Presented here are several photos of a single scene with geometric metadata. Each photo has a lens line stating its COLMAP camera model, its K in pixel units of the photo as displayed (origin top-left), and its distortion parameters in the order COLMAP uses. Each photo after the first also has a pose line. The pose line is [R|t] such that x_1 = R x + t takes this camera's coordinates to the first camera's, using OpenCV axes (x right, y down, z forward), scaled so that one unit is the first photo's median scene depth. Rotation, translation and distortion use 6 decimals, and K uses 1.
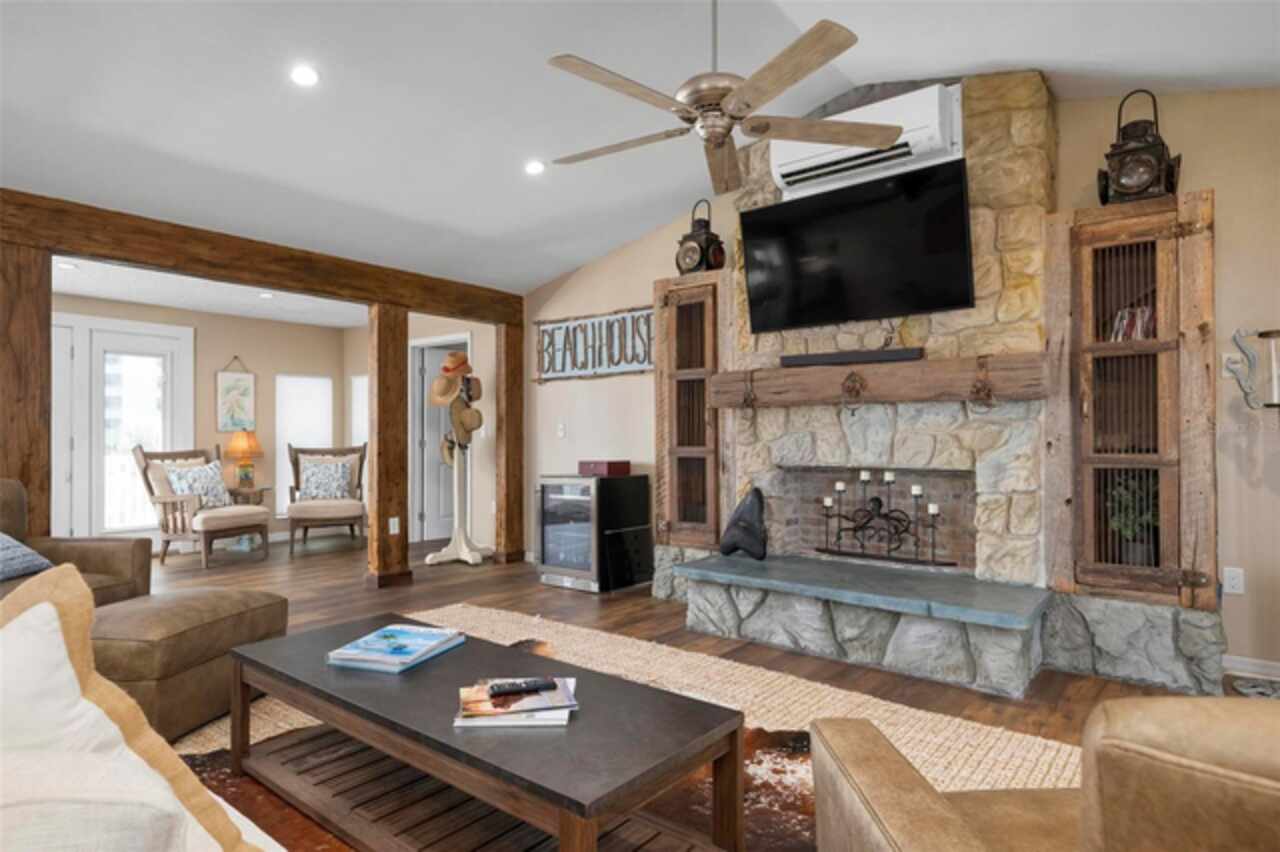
lens RADIAL K [[698.7, 0, 636.9], [0, 698.7, 431.8], [0, 0, 1]] dist [0.005884, -0.004057]
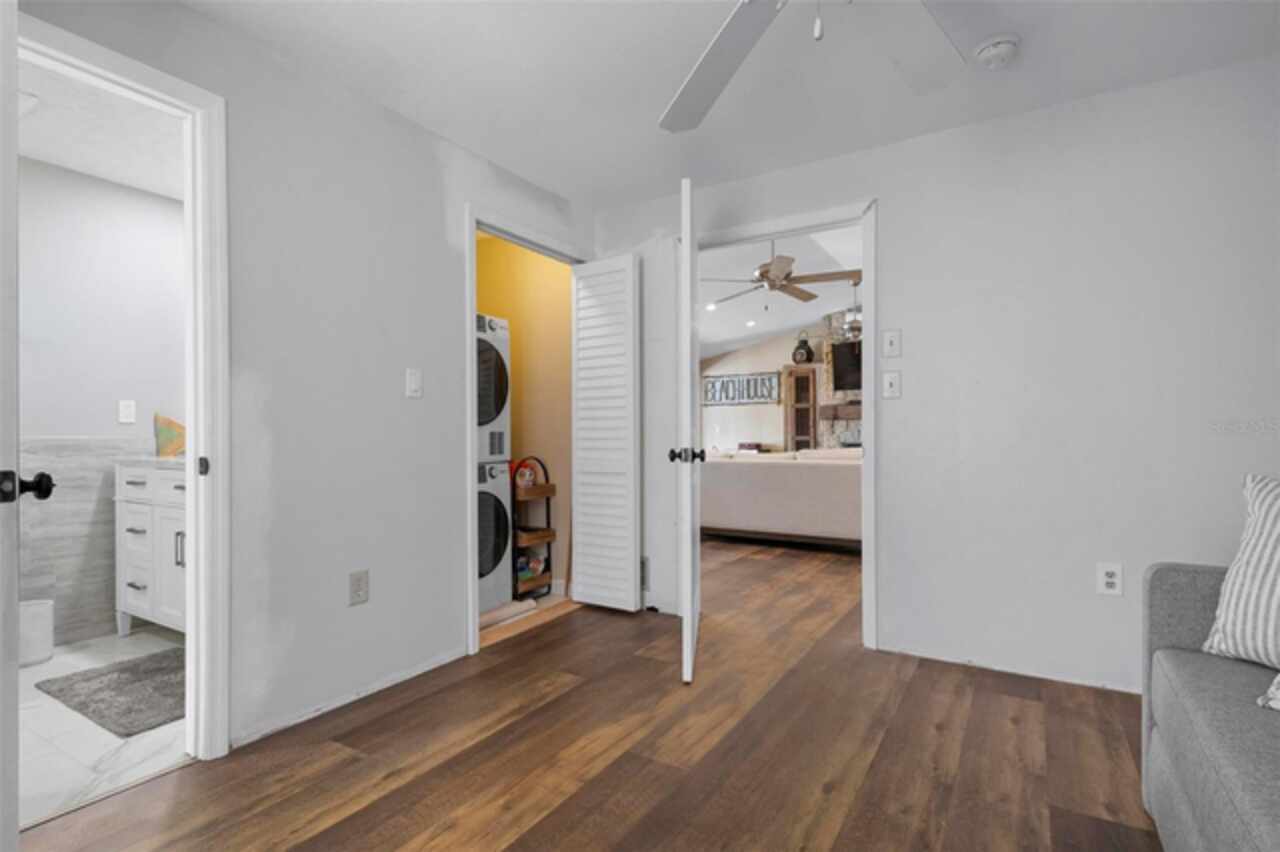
lens RADIAL K [[585.3, 0, 640.8], [0, 585.3, 437.3], [0, 0, 1]] dist [0.000212, 0.000003]
pose [[0.994417, 0.001039, 0.105519, -0.675129], [-0.001969, 0.999960, 0.008713, 0.009180], [-0.105505, -0.008872, 0.994379, -0.925652]]
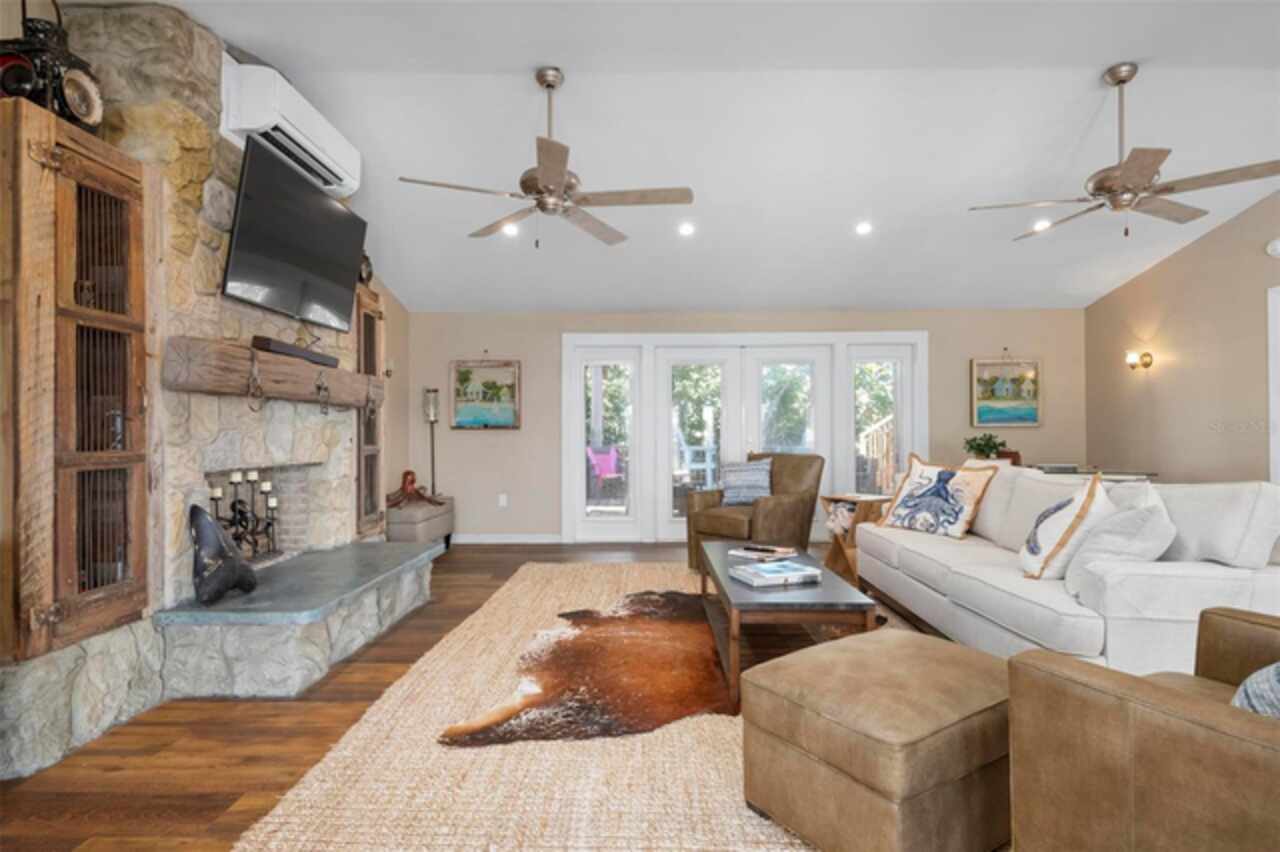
lens RADIAL K [[682.7, 0, 638.5], [0, 682.7, 433.5], [0, 0, 1]] dist [0.003030, -0.002419]
pose [[-0.620805, 0.005448, 0.783946, -0.601201], [-0.002915, 0.999953, -0.009257, 0.010672], [-0.783959, -0.008032, -0.620760, 0.985569]]
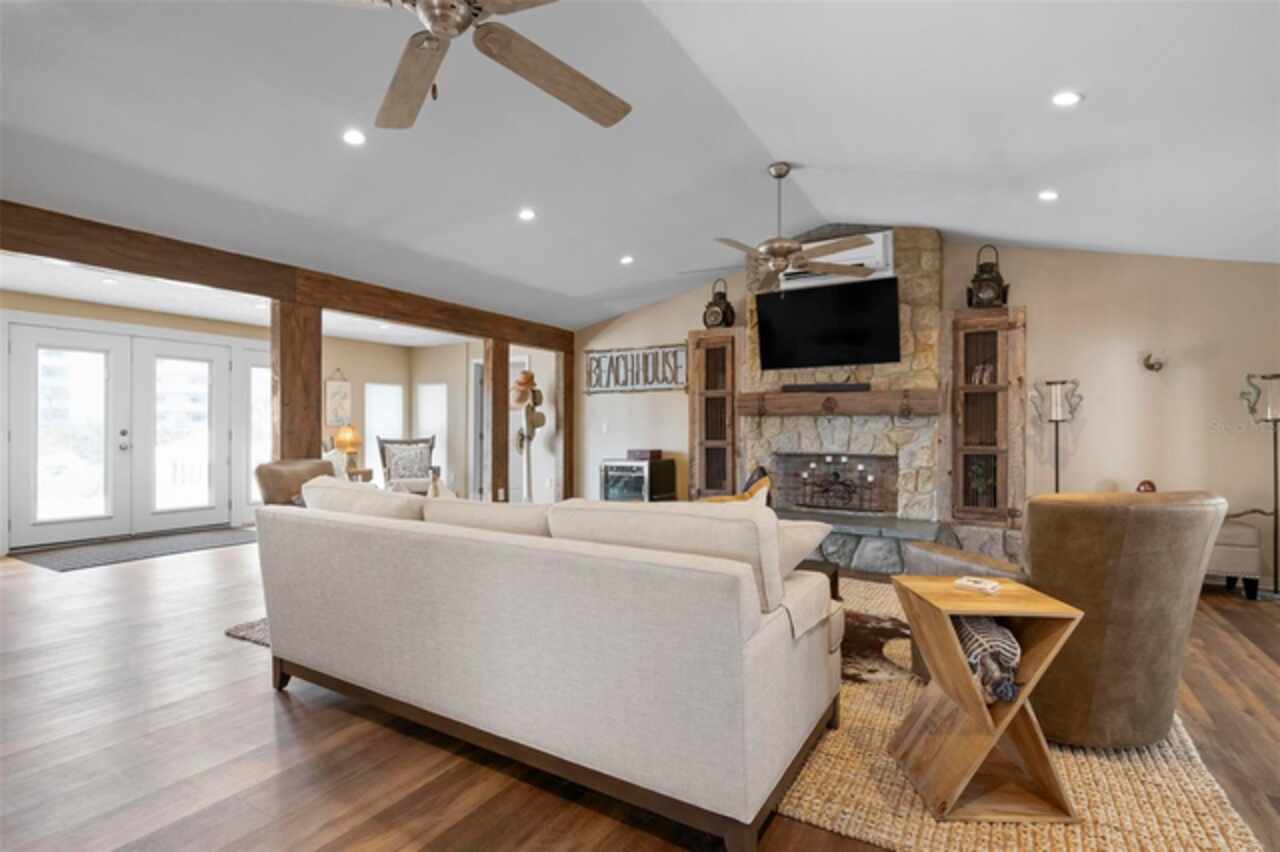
lens RADIAL K [[603.6, 0, 635.8], [0, 603.6, 430.9], [0, 0, 1]] dist [-0.002510, -0.004376]
pose [[0.991494, 0.007475, 0.129934, -0.265979], [-0.008634, 0.999928, 0.008356, -0.009405], [-0.129862, -0.009407, 0.991487, -0.296205]]
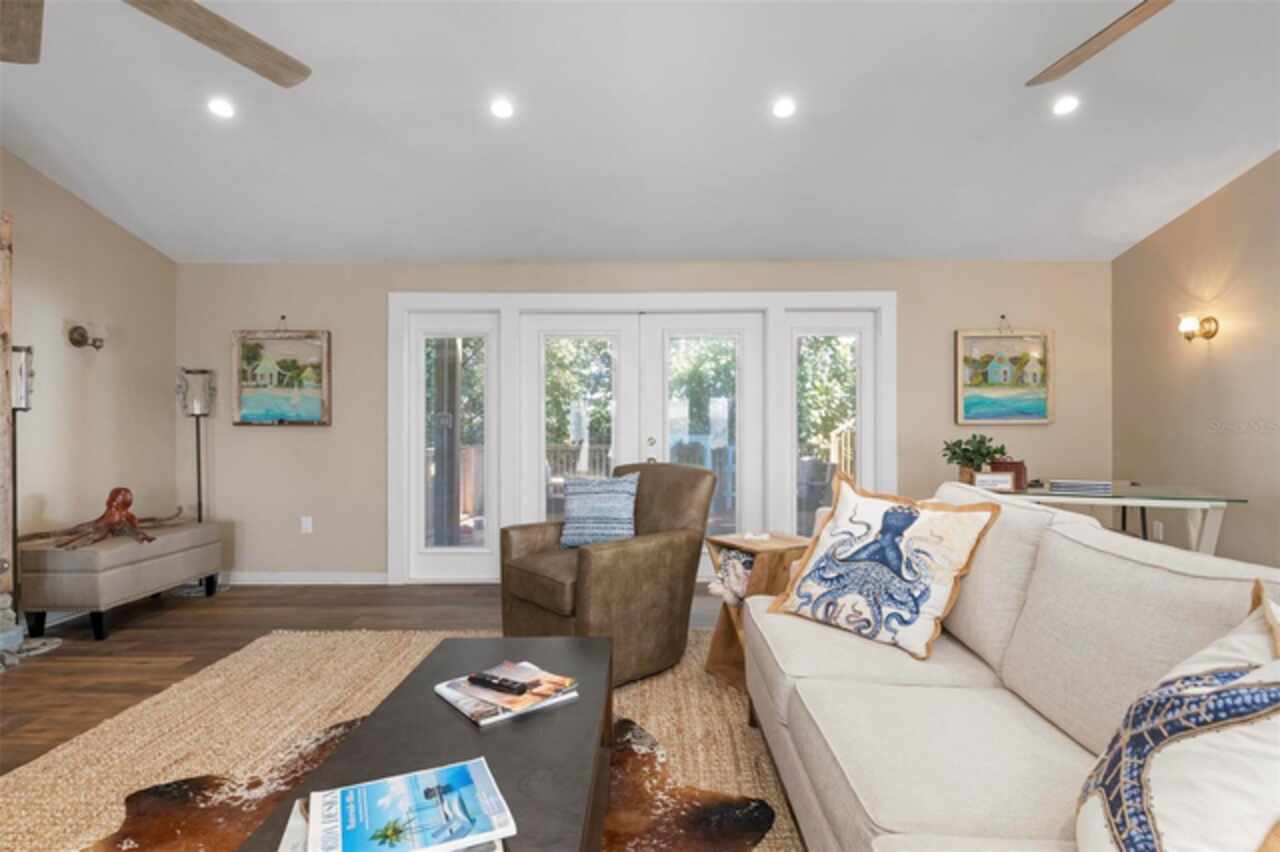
lens RADIAL K [[662.4, 0, 646.9], [0, 662.4, 435.3], [0, 0, 1]] dist [0.001687, -0.005212]
pose [[-0.629537, -0.002345, 0.776967, -0.397174], [-0.005055, 0.999987, -0.001078, 0.001520], [-0.776954, -0.004606, -0.629540, 0.544245]]
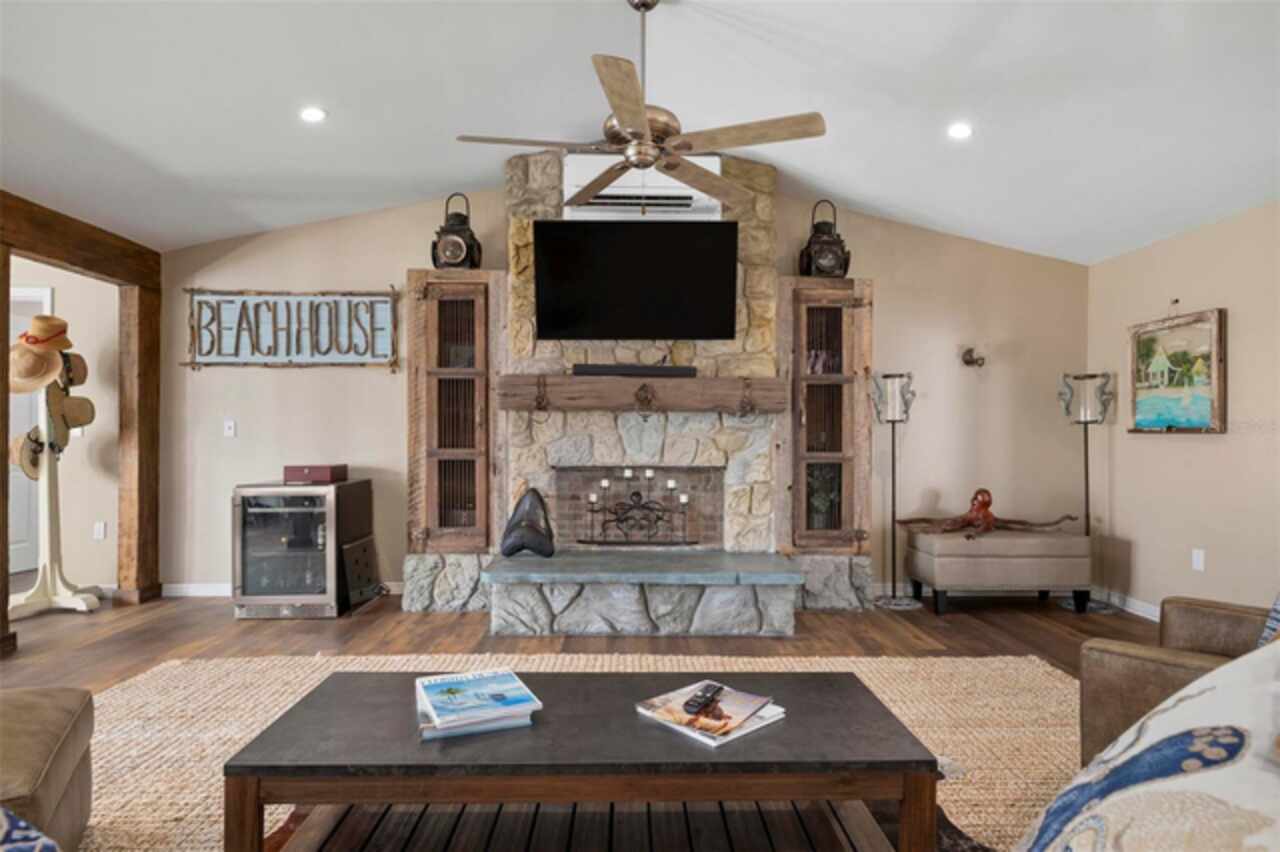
lens RADIAL K [[682.7, 0, 635.0], [0, 682.7, 431.1], [0, 0, 1]] dist [0.003030, -0.002419]
pose [[0.766160, 0.006874, 0.642613, -0.332759], [-0.011499, 0.999929, 0.003013, -0.008621], [-0.642546, -0.009698, 0.766185, 0.117252]]
